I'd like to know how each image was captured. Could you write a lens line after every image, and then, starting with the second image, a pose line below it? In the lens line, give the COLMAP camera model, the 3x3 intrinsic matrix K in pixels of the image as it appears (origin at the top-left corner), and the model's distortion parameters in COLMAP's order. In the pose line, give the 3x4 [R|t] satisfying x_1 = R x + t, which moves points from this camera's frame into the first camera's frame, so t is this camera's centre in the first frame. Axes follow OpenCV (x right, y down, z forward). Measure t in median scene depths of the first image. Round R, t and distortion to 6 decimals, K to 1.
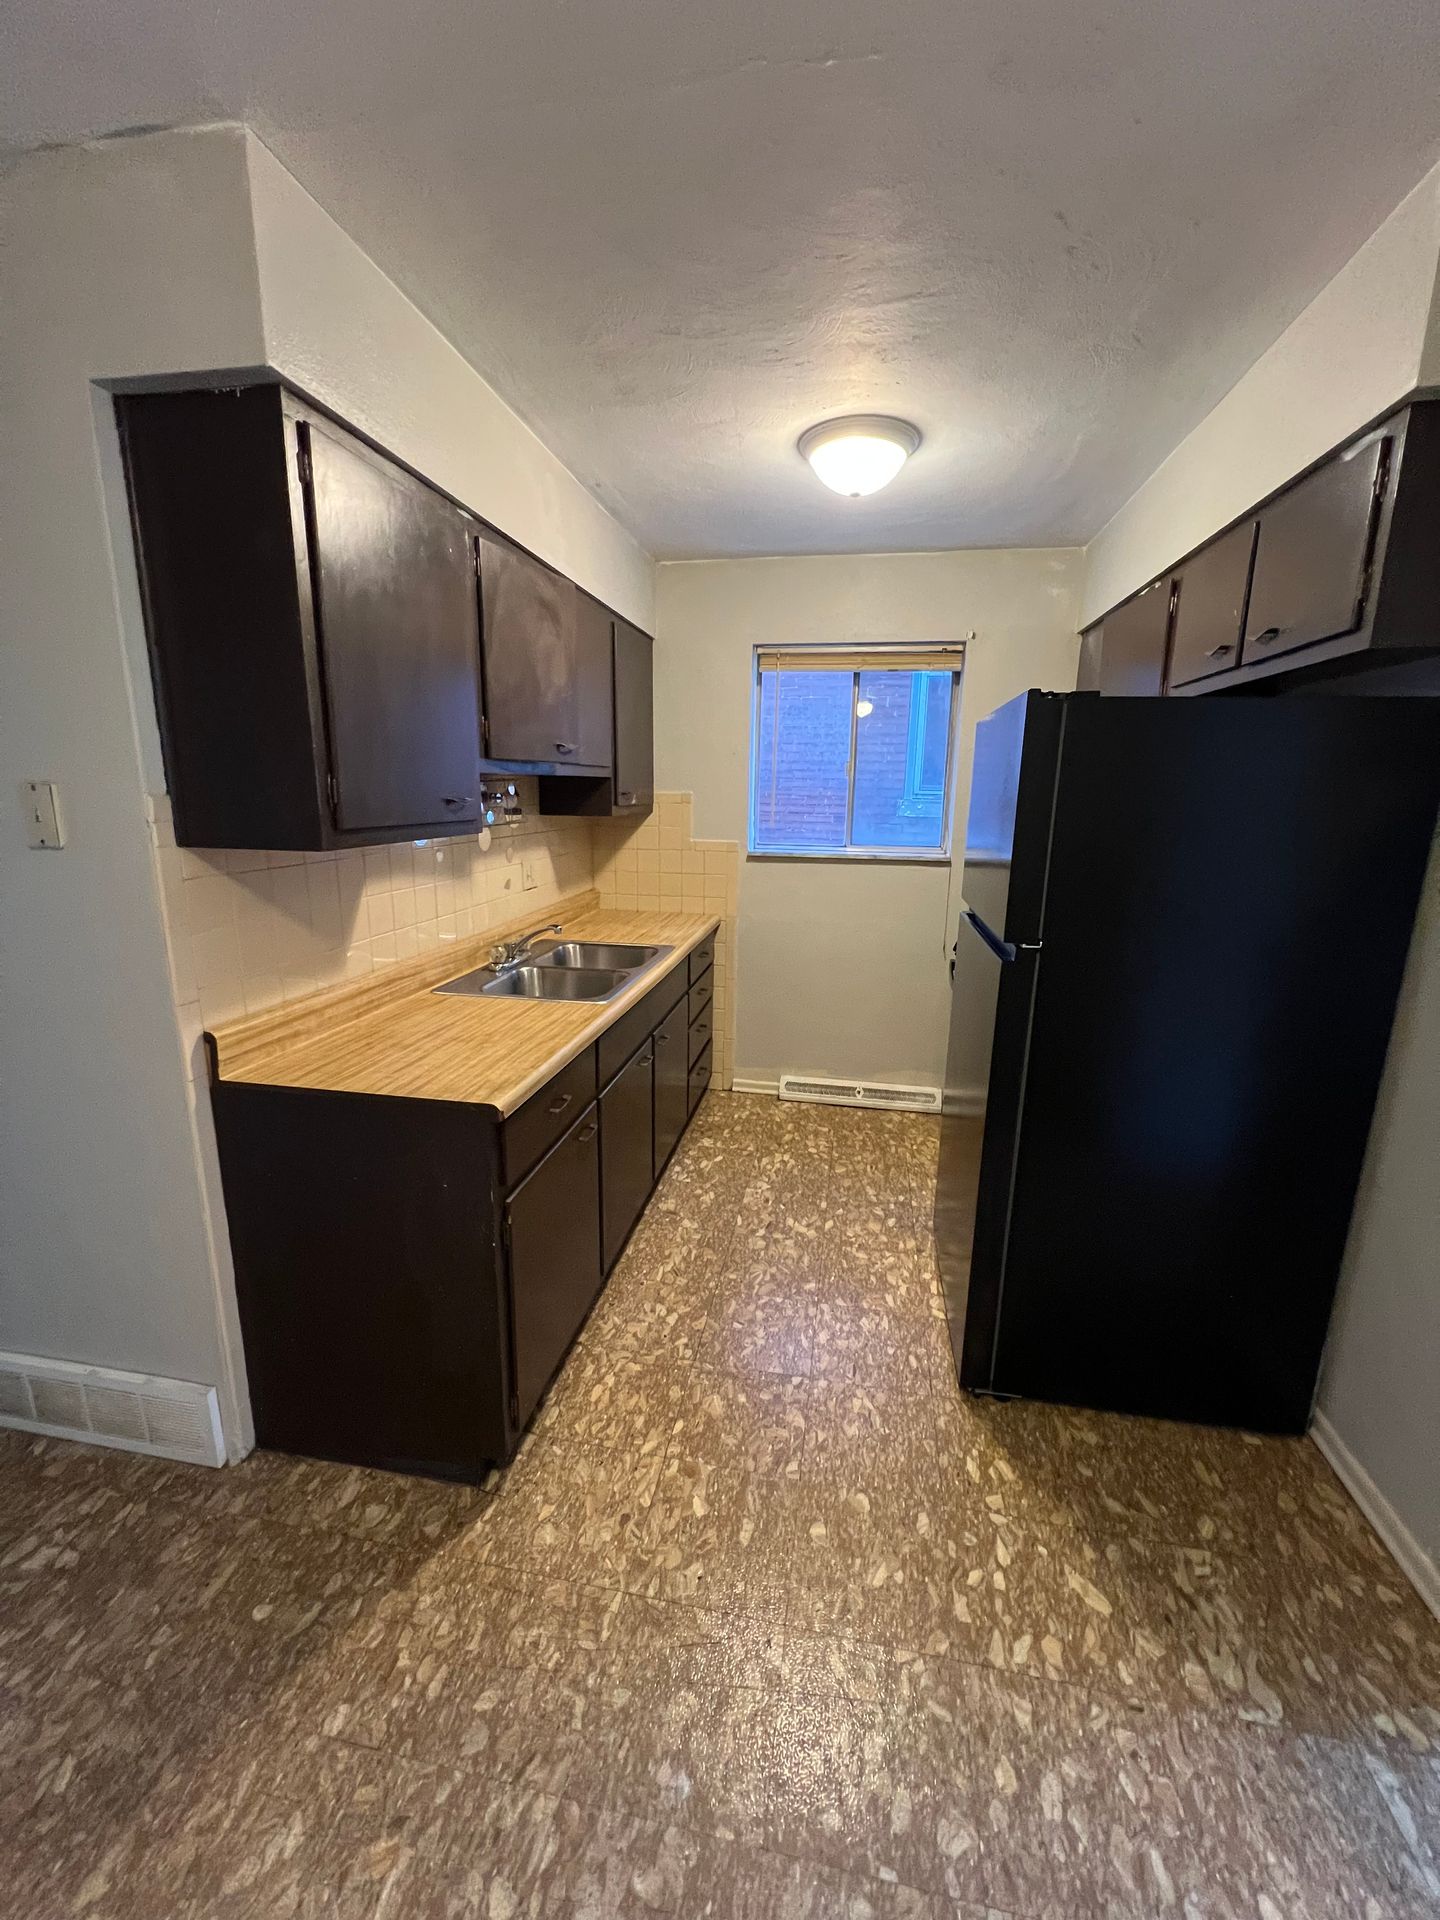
lens RADIAL K [[765.4, 0, 720.0], [0, 765.4, 960.0], [0, 0, 1]] dist [0.000314, 0.000157]
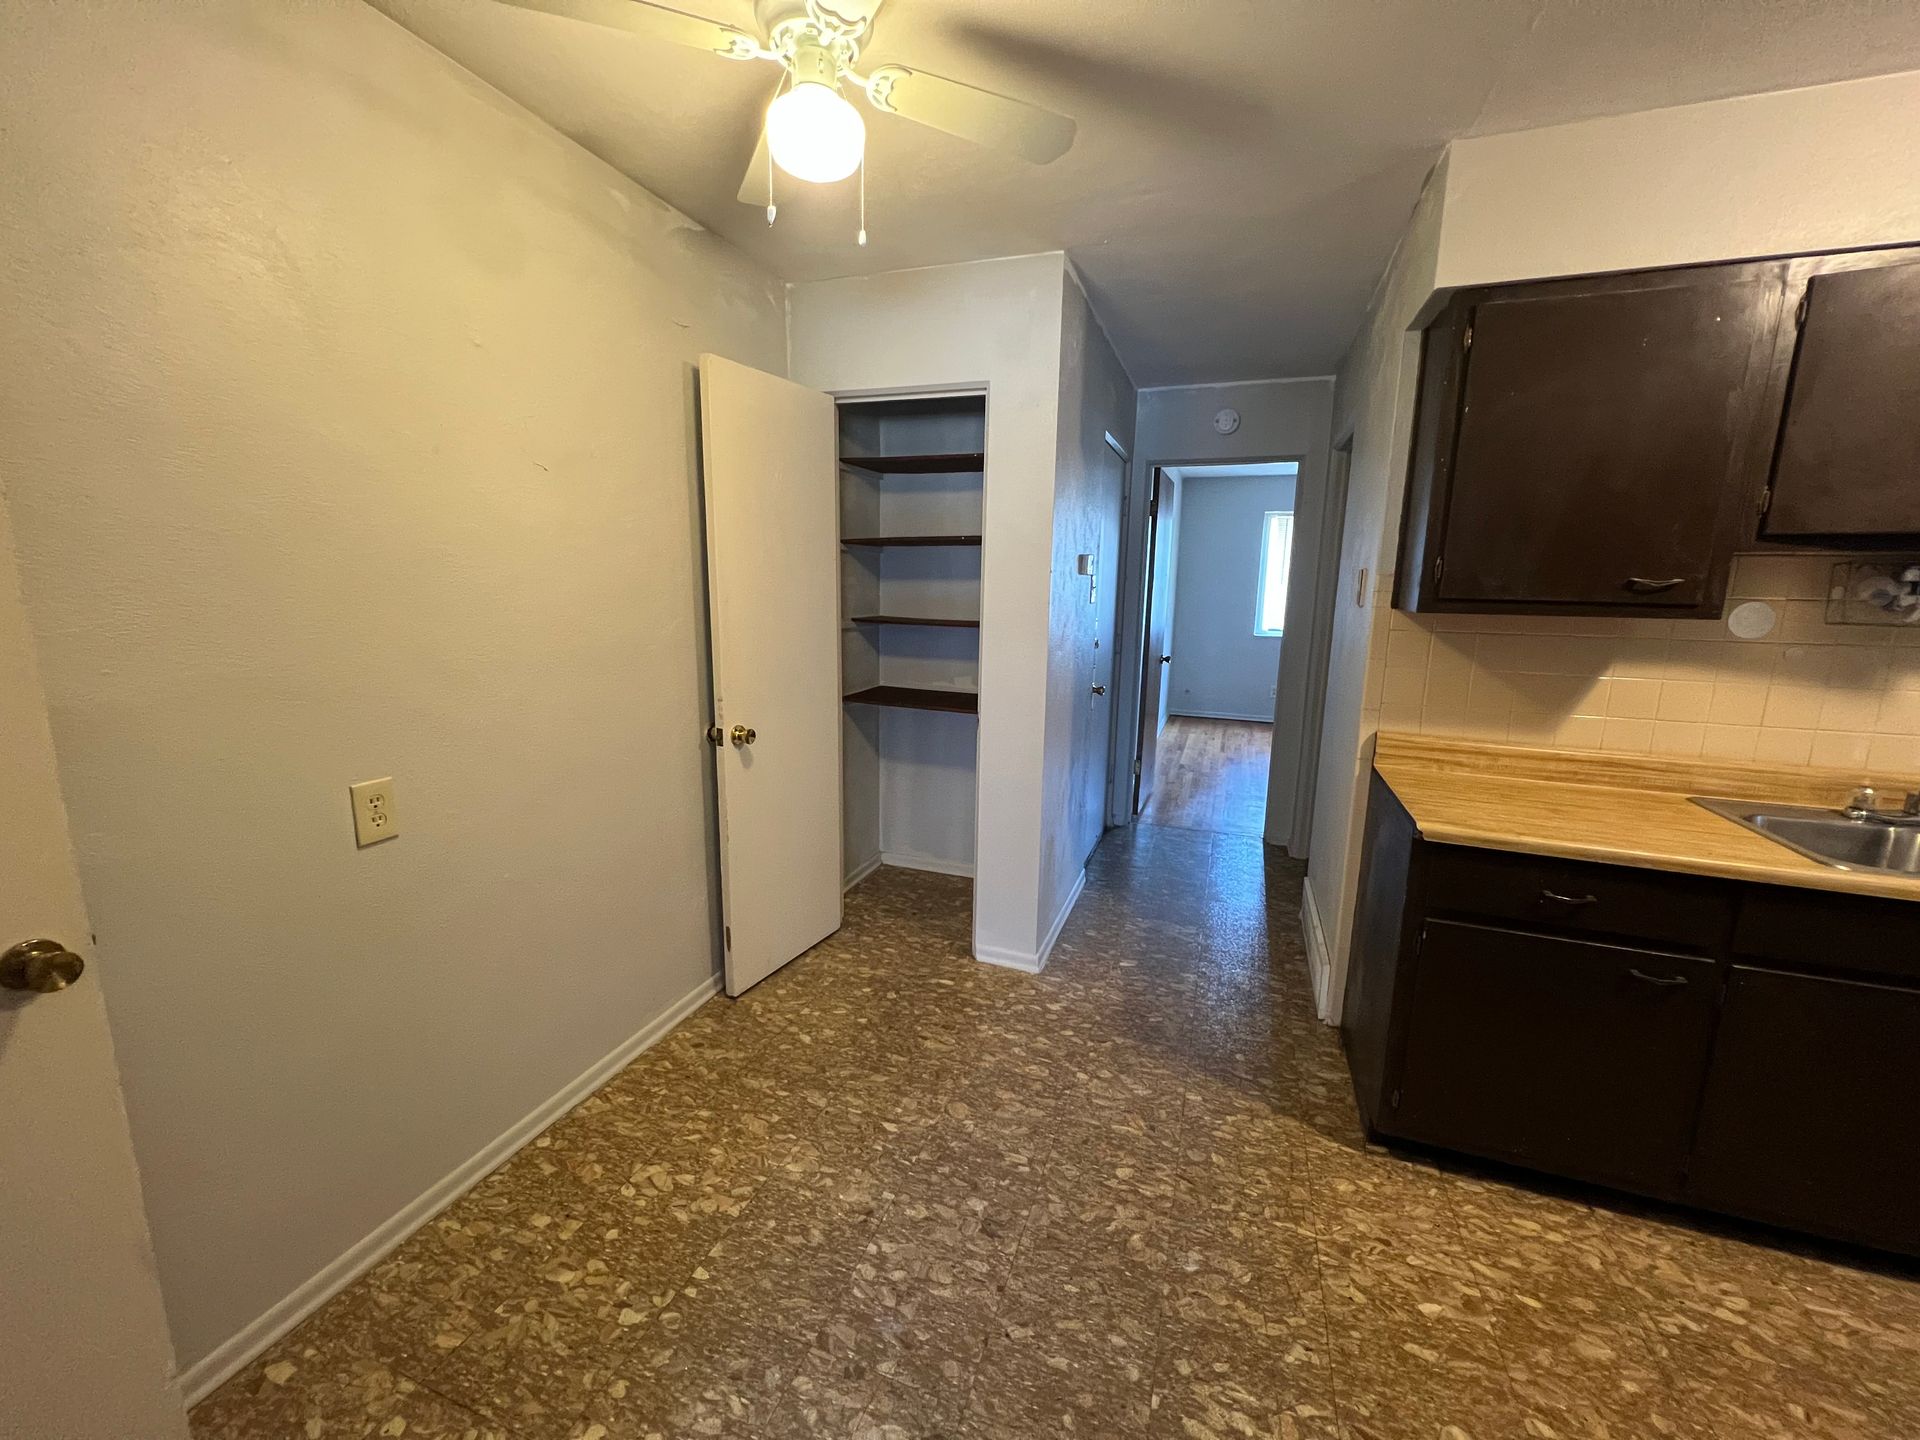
lens RADIAL K [[765.4, 0, 958.6], [0, 765.4, 712.5], [0, 0, 1]] dist [0.000314, 0.000157]
pose [[-0.165652, 0.152761, -0.974281, 0.829230], [-0.232654, 0.953991, 0.189137, -0.032289], [0.958348, 0.258002, -0.122490, 0.344538]]
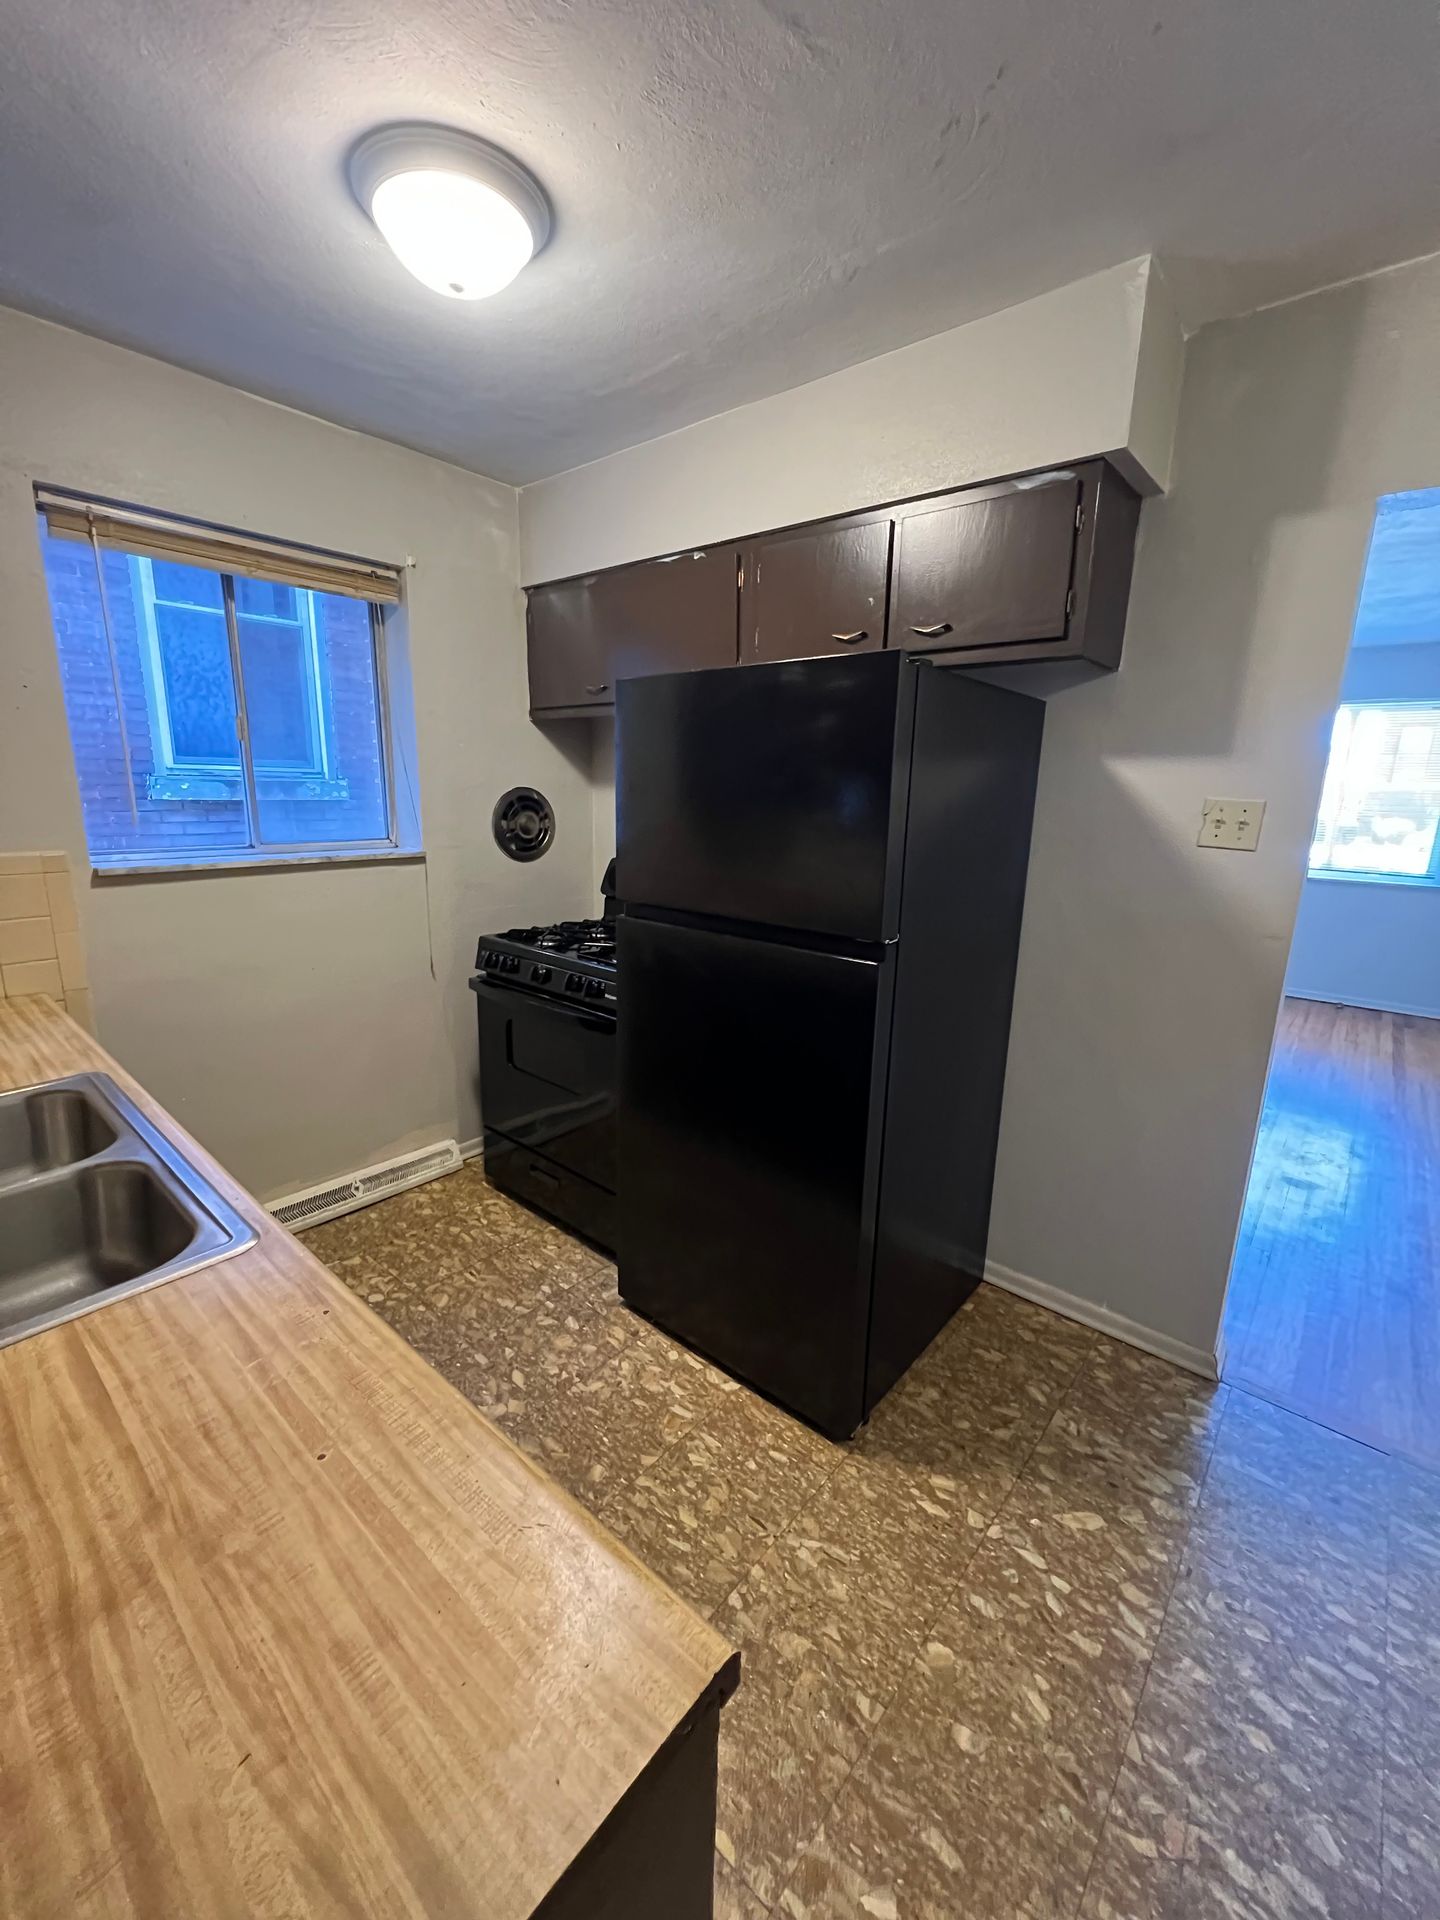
lens RADIAL K [[769.6, 0, 726.0], [0, 769.6, 961.2], [0, 0, 1]] dist [-0.000520, 0.000407]
pose [[0.505181, -0.196034, 0.840454, -0.443321], [0.174522, 0.976945, 0.122968, -0.134616], [-0.845183, 0.084556, 0.527746, 0.666814]]
